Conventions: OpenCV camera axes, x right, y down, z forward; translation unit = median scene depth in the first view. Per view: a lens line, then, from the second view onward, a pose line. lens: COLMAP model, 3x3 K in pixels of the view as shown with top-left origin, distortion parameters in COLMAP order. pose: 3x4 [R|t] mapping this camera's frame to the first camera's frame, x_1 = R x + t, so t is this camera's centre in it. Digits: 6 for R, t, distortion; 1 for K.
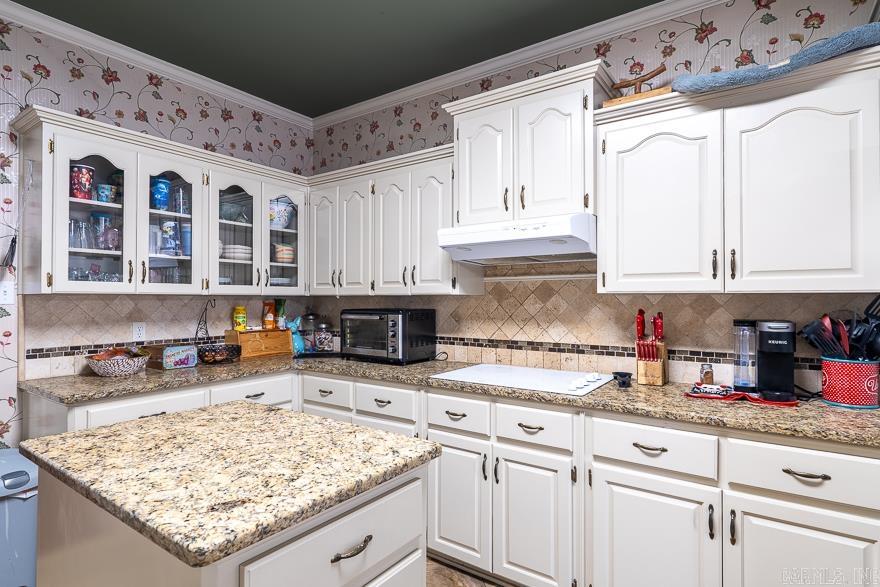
lens RADIAL K [[491.2, 0, 442.5], [0, 491.2, 293.6], [0, 0, 1]] dist [0.018176, -0.001174]
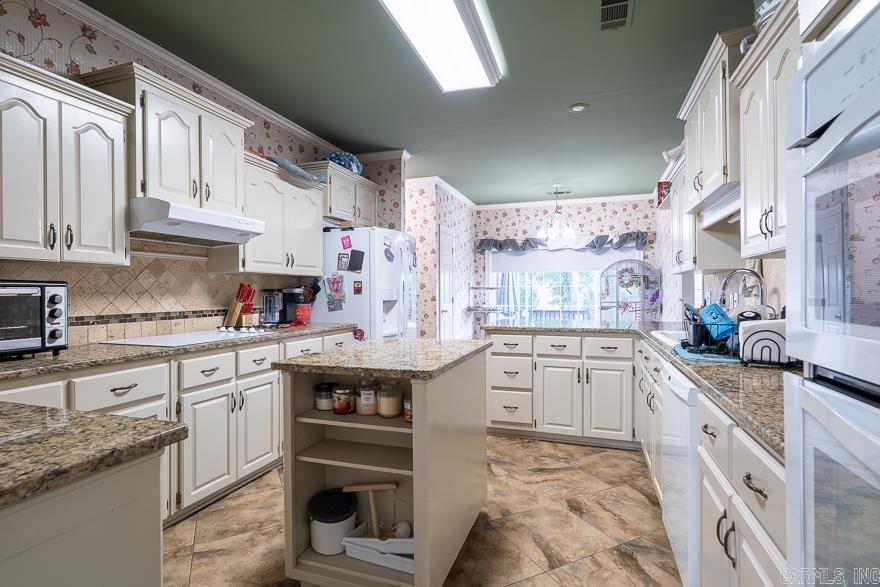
lens RADIAL K [[434.6, 0, 438.4], [0, 434.6, 293.1], [0, 0, 1]] dist [0.002636, -0.000011]
pose [[-0.284872, 0.000319, 0.958565, -0.992289], [-0.002485, 0.999996, -0.001071, 0.056738], [-0.958562, -0.002687, -0.284870, 0.700502]]
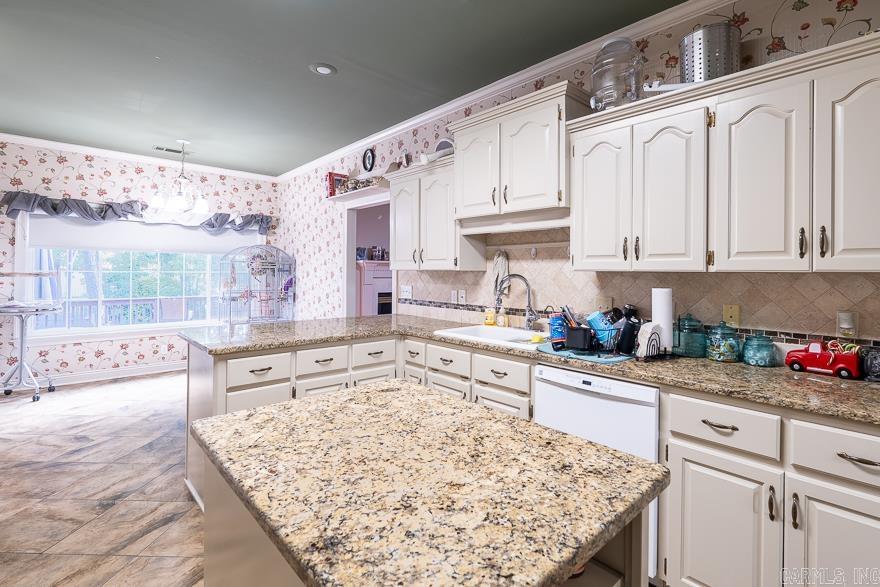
lens RADIAL K [[418.6, 0, 458.7], [0, 418.6, 271.5], [0, 0, 1]] dist [-0.000933, 0.000160]
pose [[-0.983100, -0.008271, 0.182881, -0.350805], [-0.009731, 0.999928, -0.007087, 0.005930], [-0.182810, -0.008747, -0.983109, 0.903695]]
